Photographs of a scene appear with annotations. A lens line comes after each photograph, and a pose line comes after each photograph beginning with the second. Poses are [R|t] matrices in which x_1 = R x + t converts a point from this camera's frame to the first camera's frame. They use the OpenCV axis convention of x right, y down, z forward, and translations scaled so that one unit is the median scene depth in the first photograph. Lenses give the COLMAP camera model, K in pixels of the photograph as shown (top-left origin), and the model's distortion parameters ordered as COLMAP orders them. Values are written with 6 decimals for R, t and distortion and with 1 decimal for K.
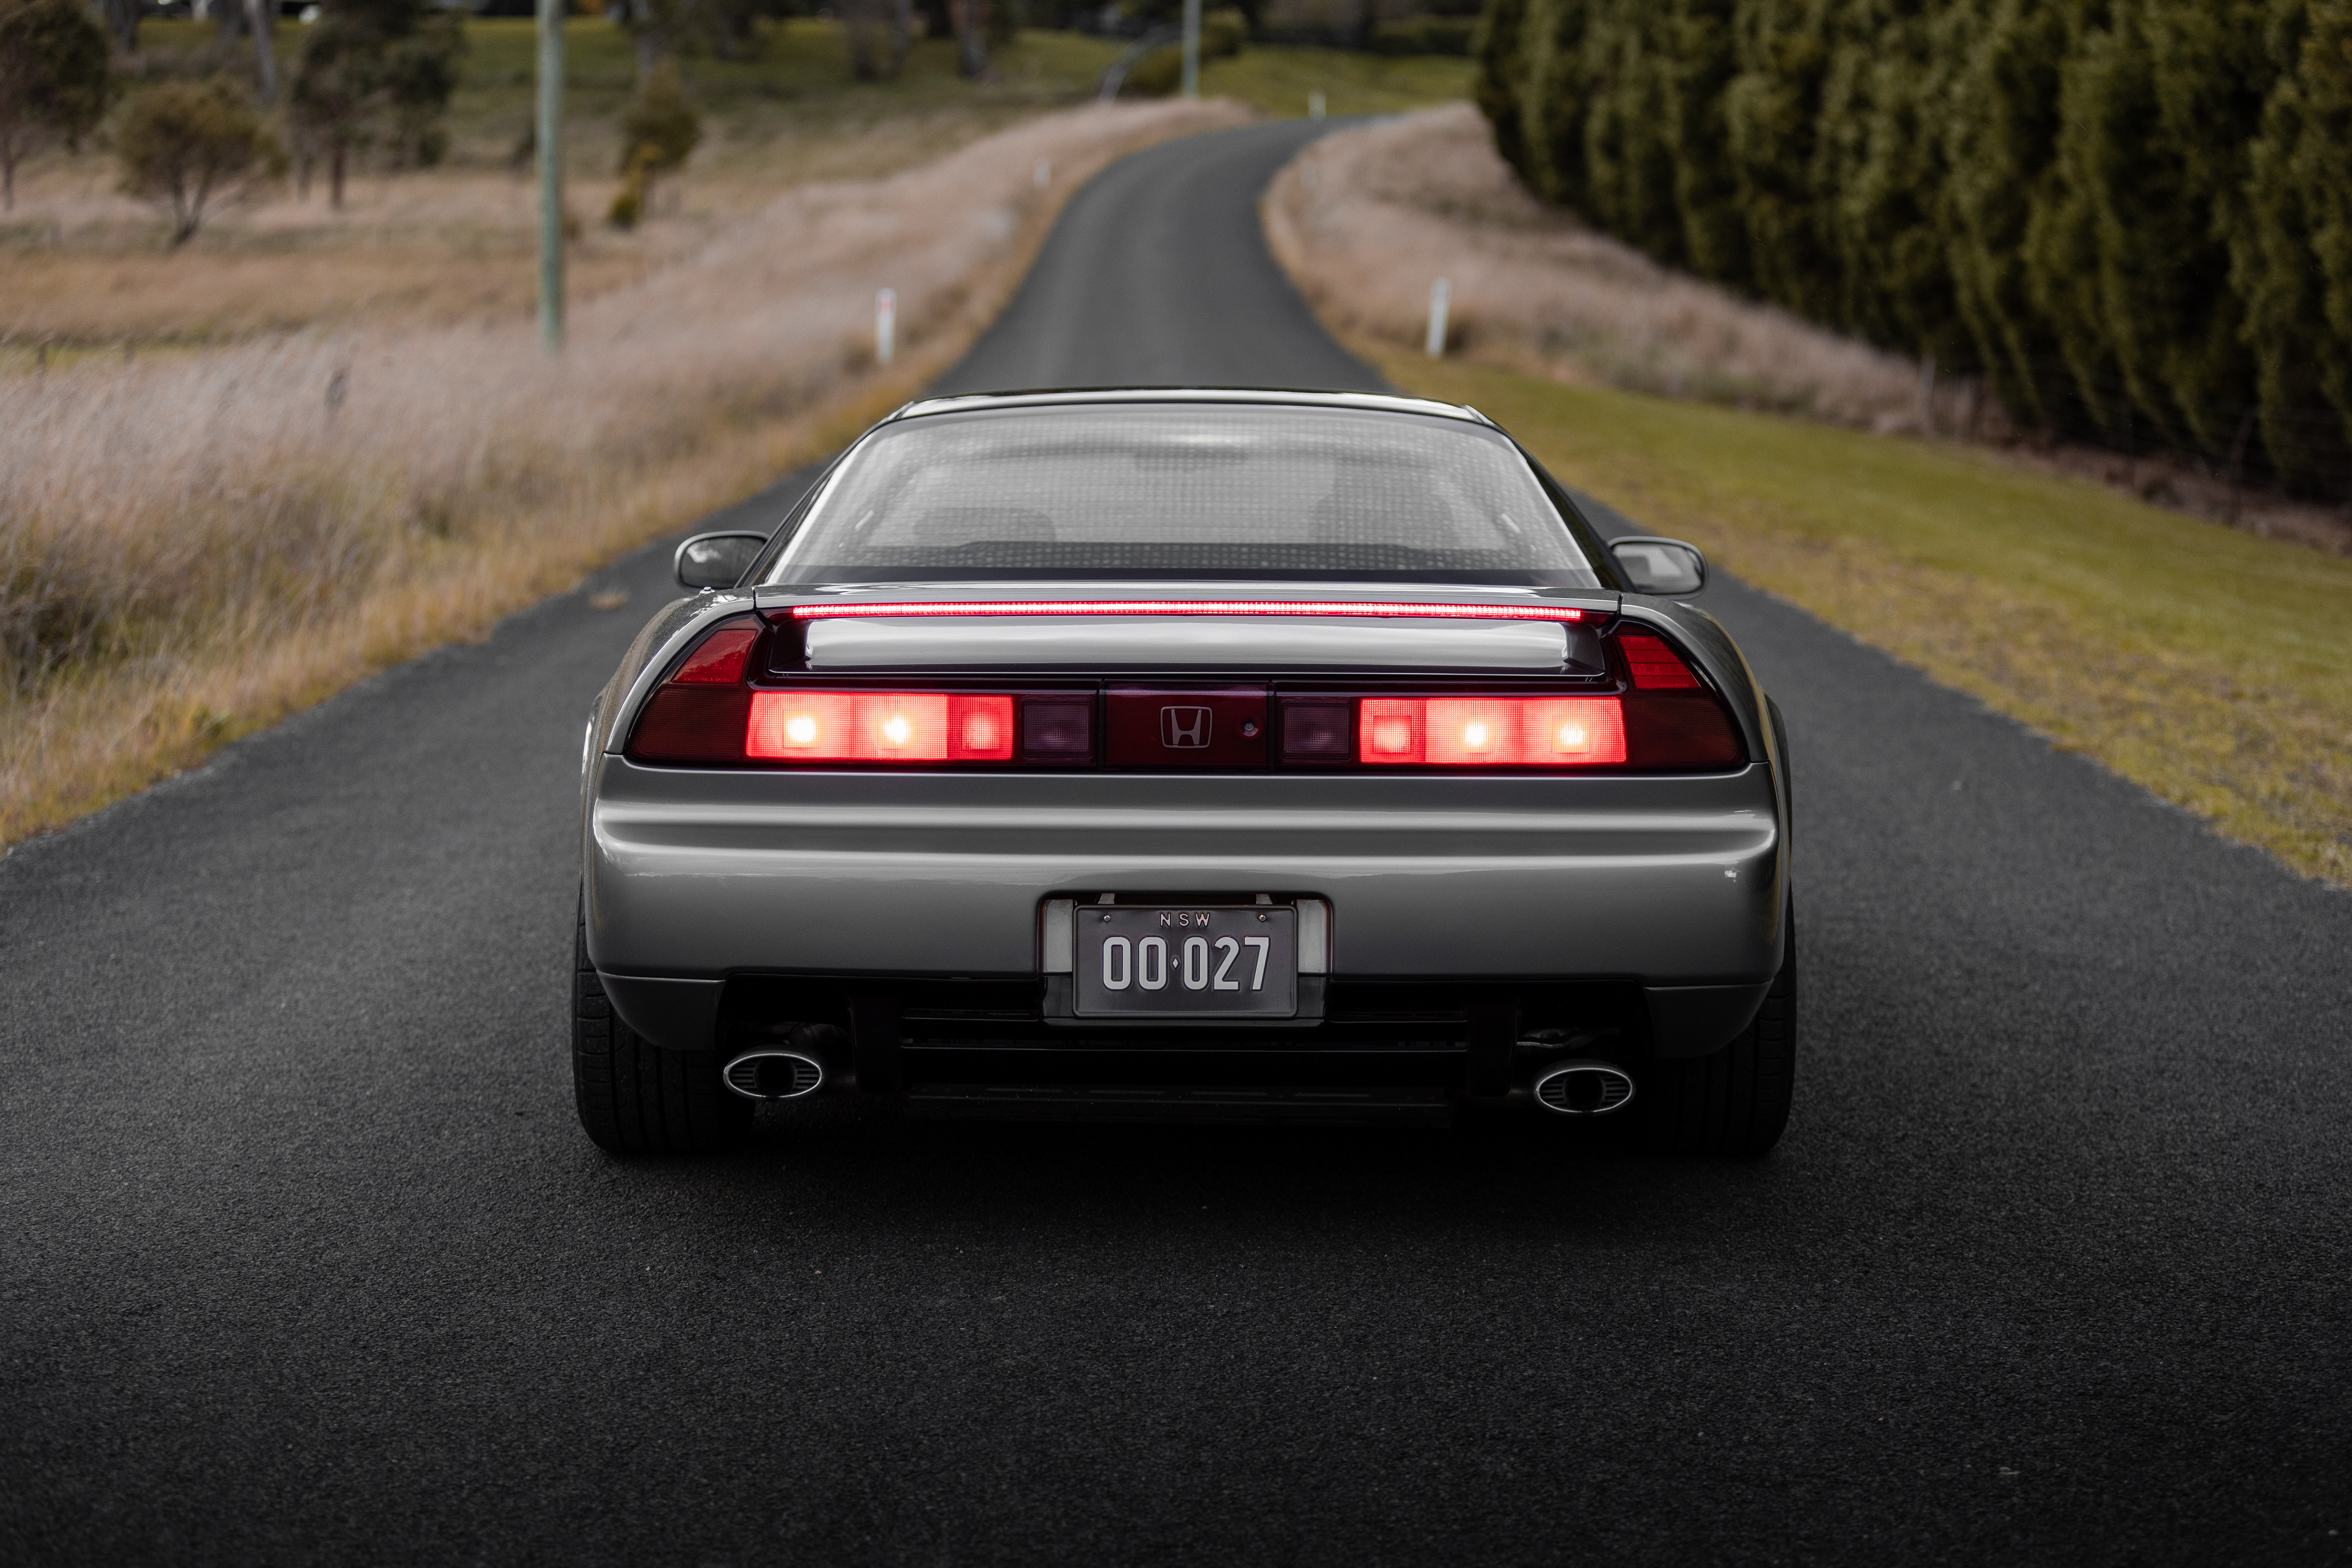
lens RADIAL K [[4751.5, 0, 1176.0], [0, 4751.5, 784.0], [0, 0, 1]] dist [0.128690, -0.350983]
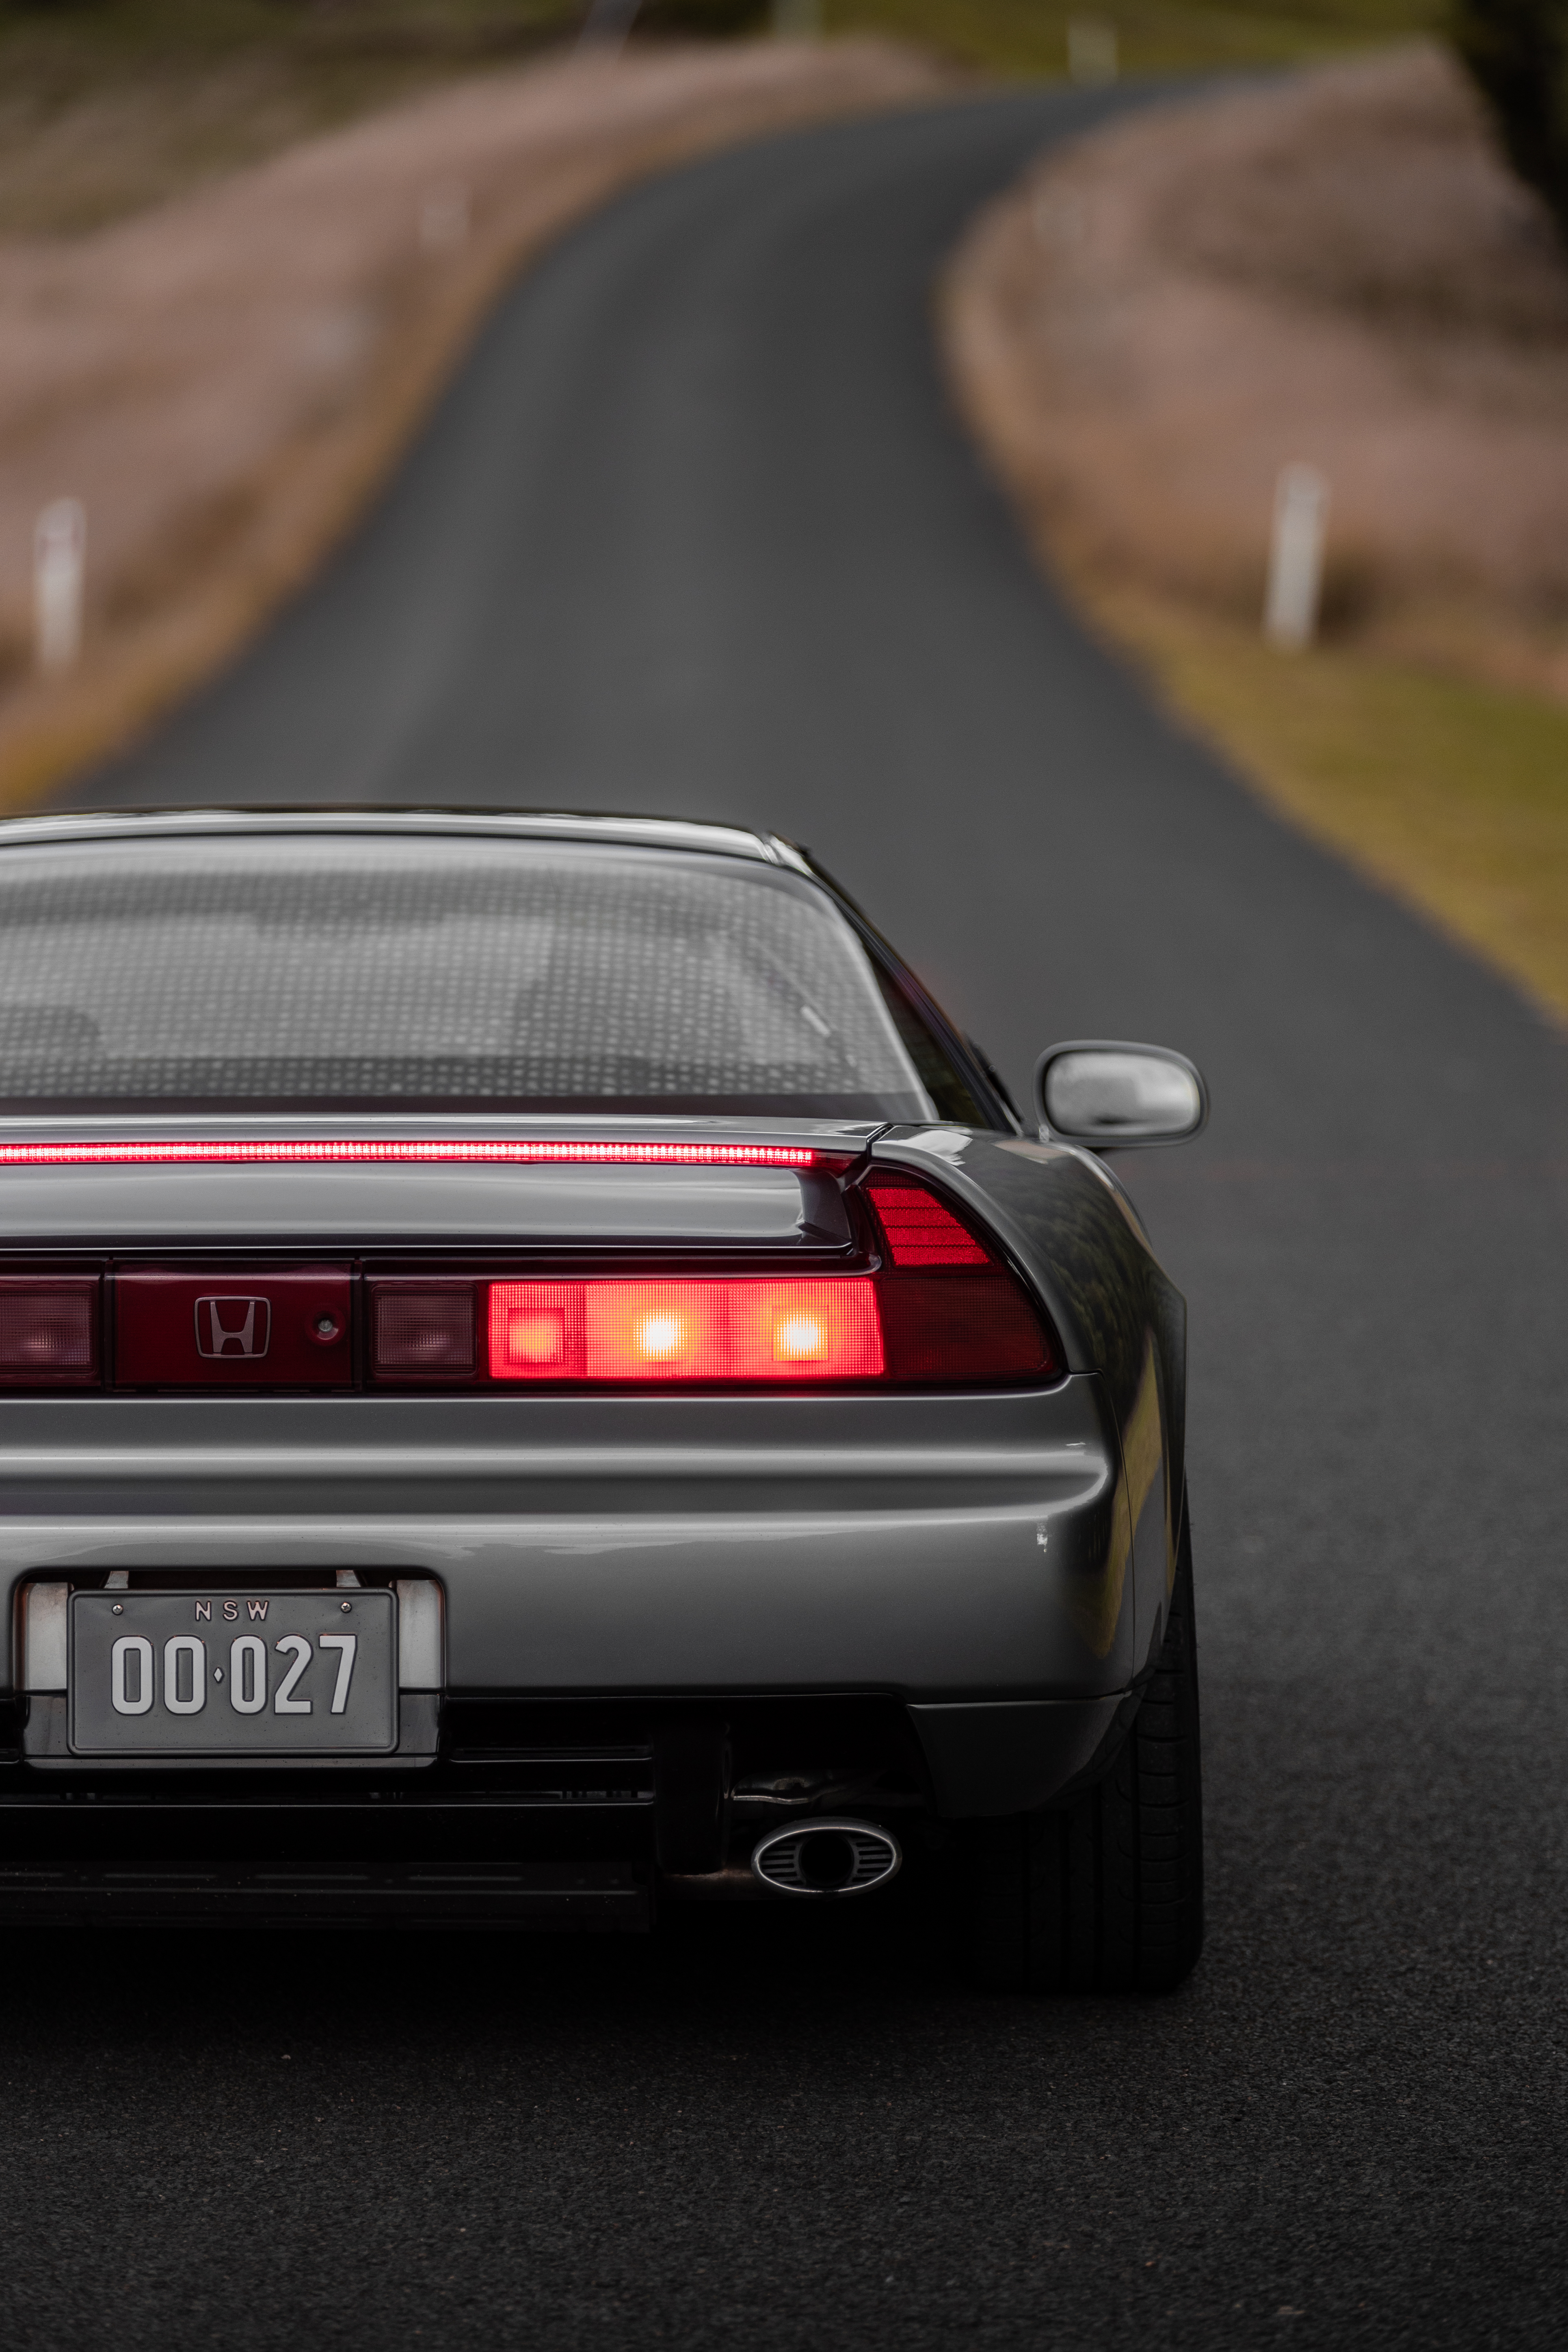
lens RADIAL K [[11392.0, 0, 784.0], [0, 11392.0, 1176.0], [0, 0, 1]] dist [-0.022763, -13.719443]
pose [[0.999962, -0.008338, -0.002587, 0.084858], [0.008226, 0.999135, -0.040754, 0.033237], [0.002924, 0.040731, 0.999166, -0.623251]]
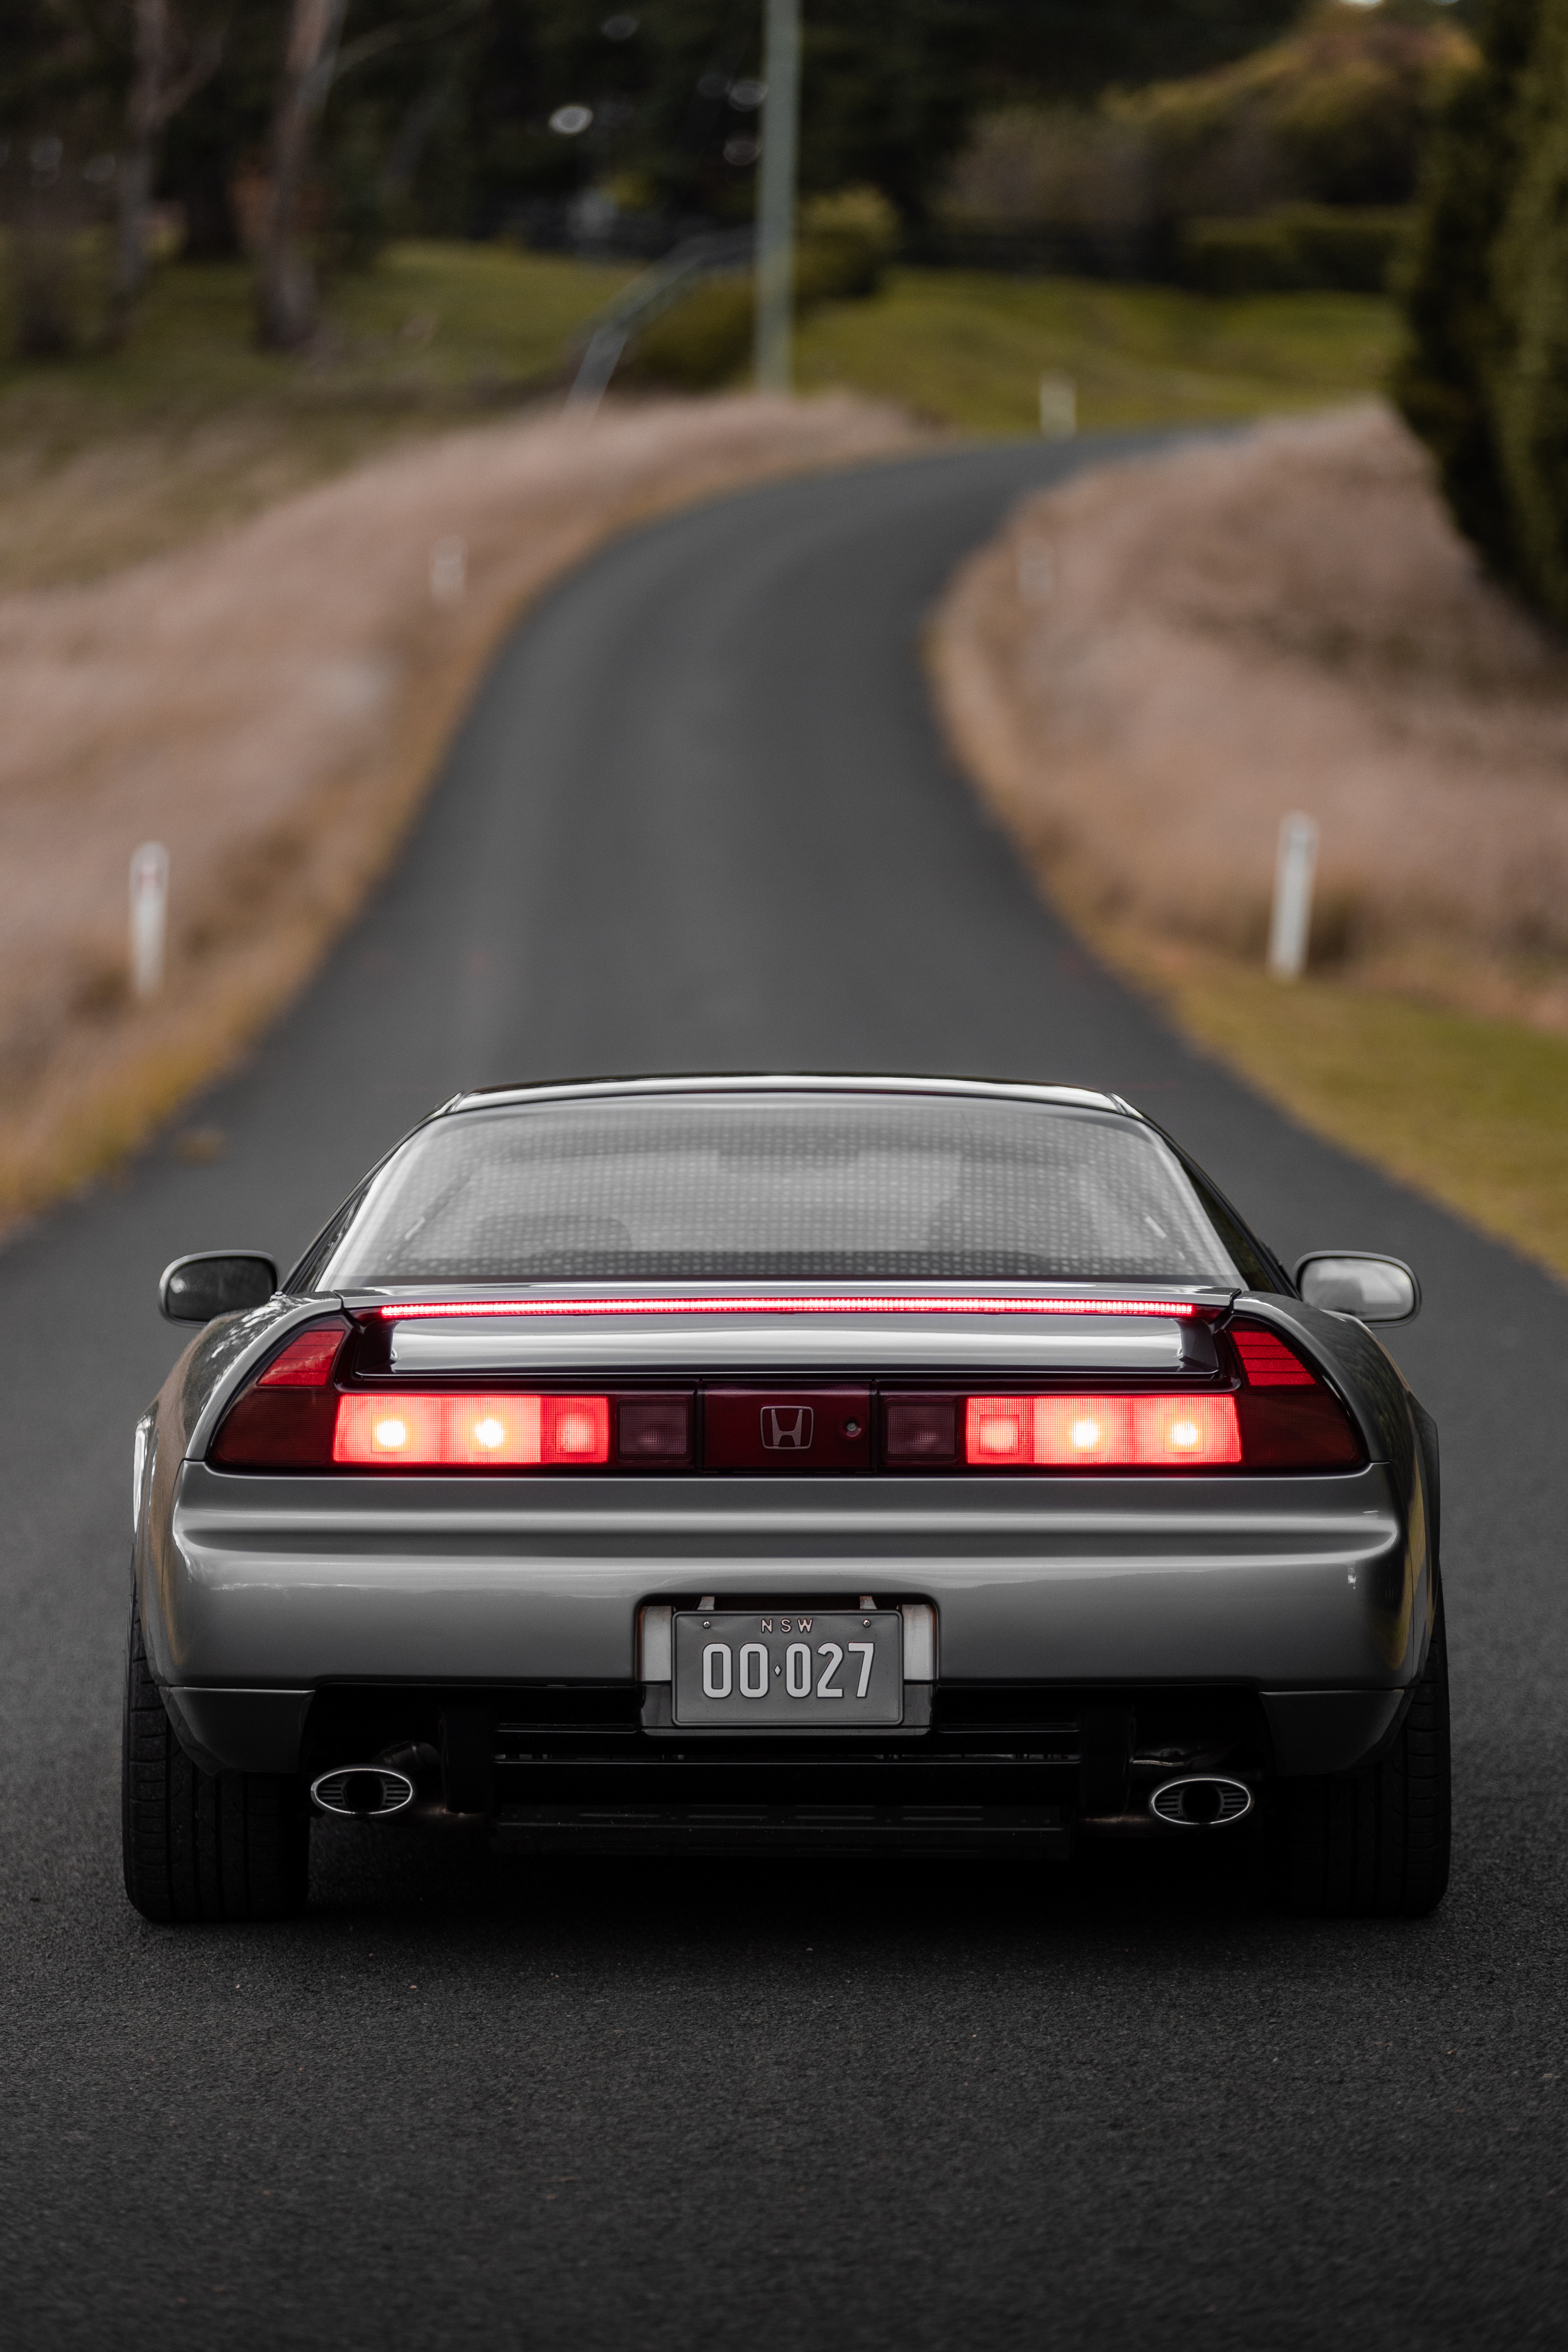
lens RADIAL K [[11334.7, 0, 784.0], [0, 11334.7, 1176.0], [0, 0, 1]] dist [0.106640, -15.757312]
pose [[0.999975, -0.006016, 0.003683, -0.006653], [0.006260, 0.997506, -0.070303, 0.099053], [-0.003251, 0.070324, 0.997519, -1.307137]]
